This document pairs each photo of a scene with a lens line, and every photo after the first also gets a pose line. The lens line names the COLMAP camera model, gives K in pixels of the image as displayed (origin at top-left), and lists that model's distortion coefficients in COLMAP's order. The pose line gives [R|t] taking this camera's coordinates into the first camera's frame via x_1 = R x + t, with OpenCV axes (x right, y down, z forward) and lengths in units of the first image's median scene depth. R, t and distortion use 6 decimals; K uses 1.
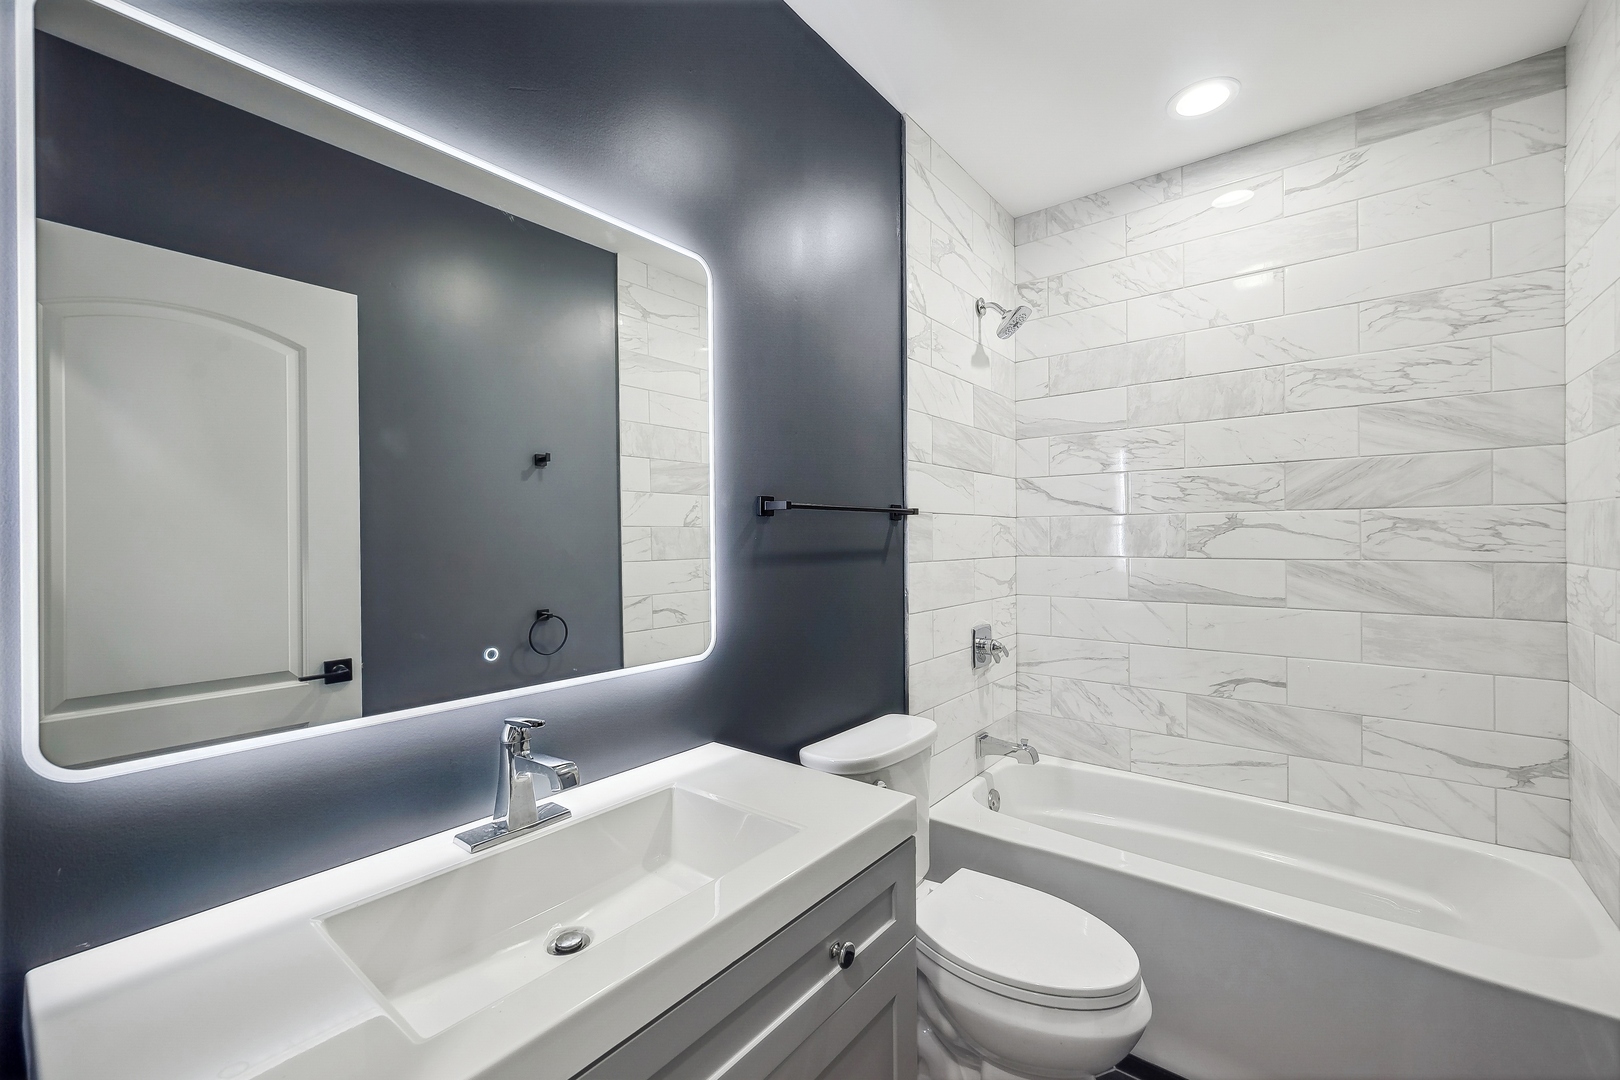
lens RADIAL K [[652.8, 0, 808.9], [0, 652.8, 535.3], [0, 0, 1]] dist [-0.002525, 0.000754]
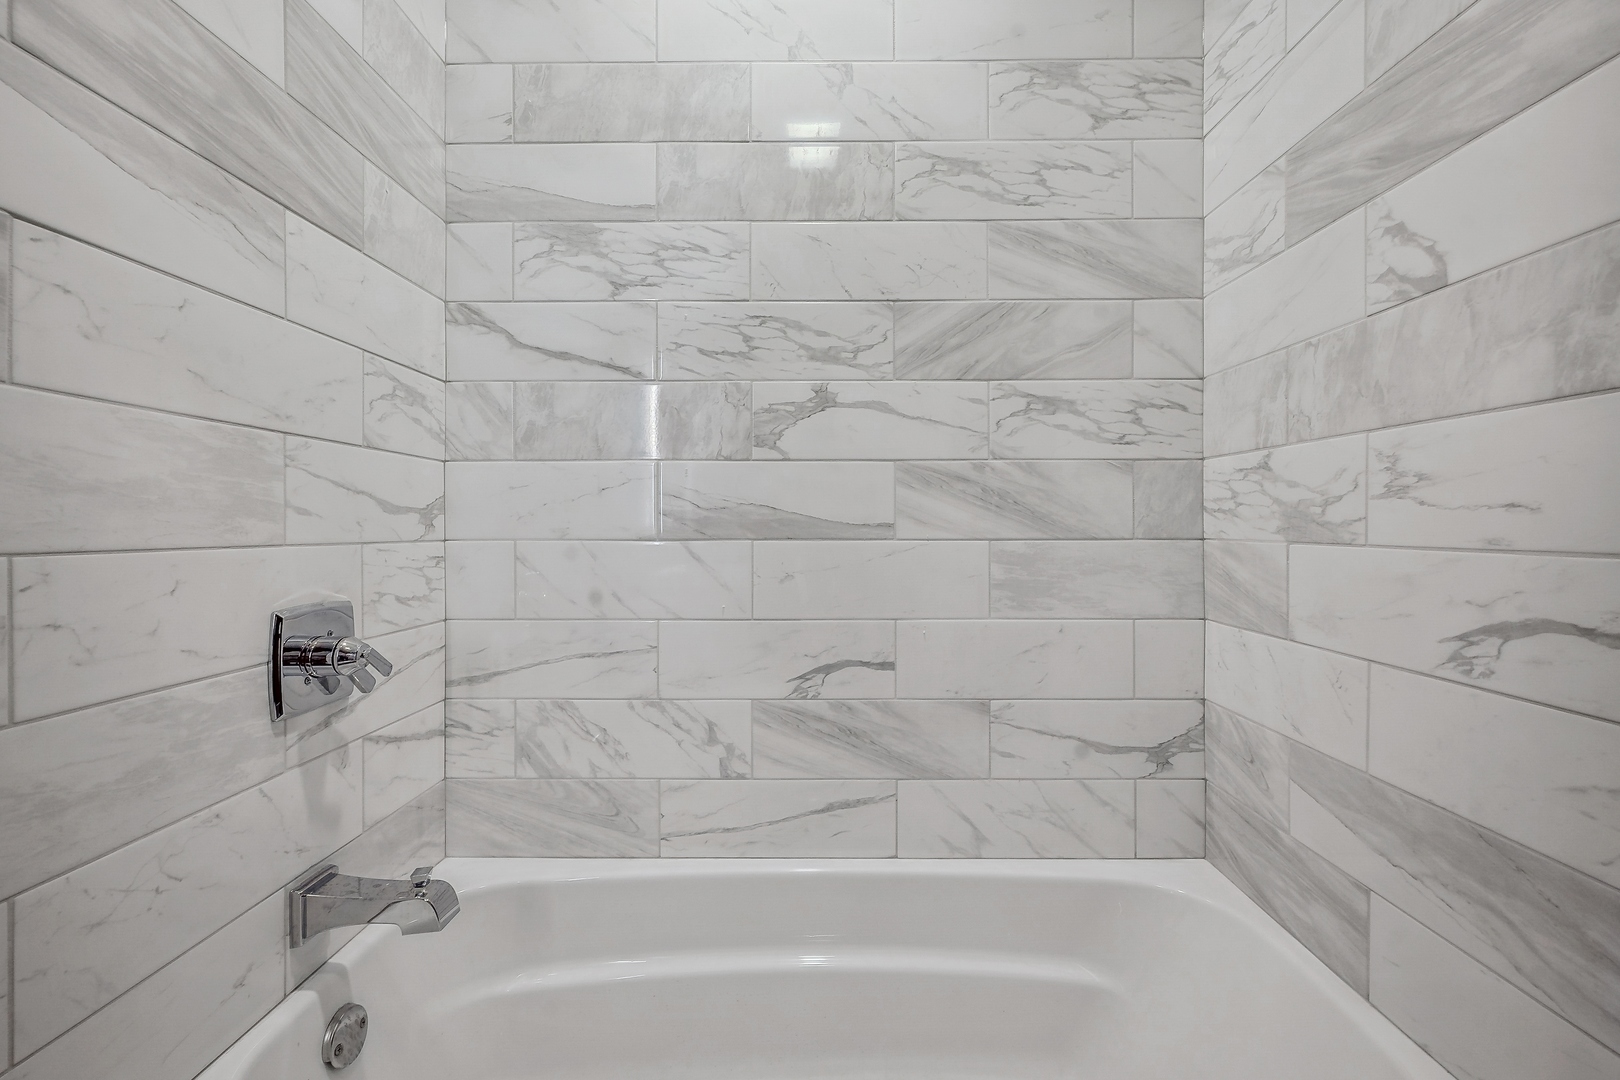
lens RADIAL K [[652.8, 0, 808.9], [0, 652.8, 535.3], [0, 0, 1]] dist [-0.002525, 0.000754]
pose [[0.787855, -0.003037, 0.615854, 0.283576], [-0.006210, 0.999898, 0.012875, 0.097145], [-0.615830, -0.013968, 0.787755, 0.551281]]
